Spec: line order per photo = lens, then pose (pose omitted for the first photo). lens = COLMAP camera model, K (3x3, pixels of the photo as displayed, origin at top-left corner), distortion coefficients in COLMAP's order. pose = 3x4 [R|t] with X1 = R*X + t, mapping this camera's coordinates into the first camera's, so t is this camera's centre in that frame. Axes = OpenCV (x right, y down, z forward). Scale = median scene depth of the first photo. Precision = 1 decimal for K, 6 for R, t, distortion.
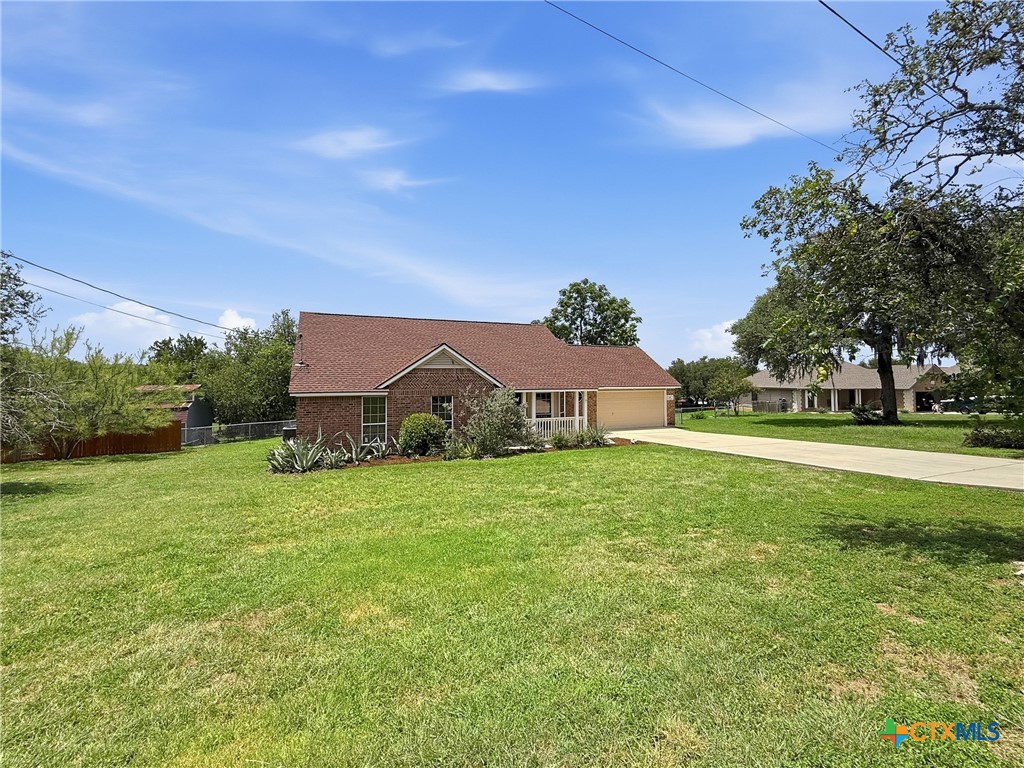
lens RADIAL K [[419.7, 0, 509.4], [0, 419.7, 377.9], [0, 0, 1]] dist [-0.000671, 0.000064]
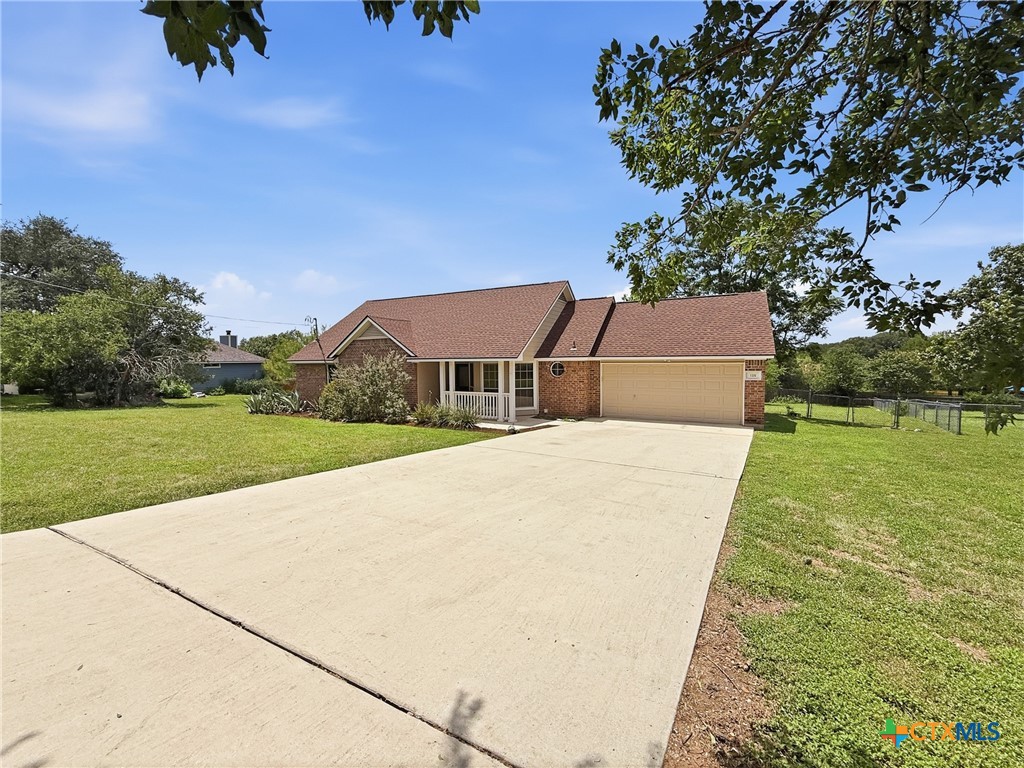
lens RADIAL K [[419.7, 0, 509.4], [0, 419.7, 377.9], [0, 0, 1]] dist [-0.000671, 0.000064]
pose [[0.641935, 0.037867, -0.765824, 0.800506], [0.013112, 0.998092, 0.060342, 0.014997], [0.766647, -0.048777, 0.640213, 0.504266]]
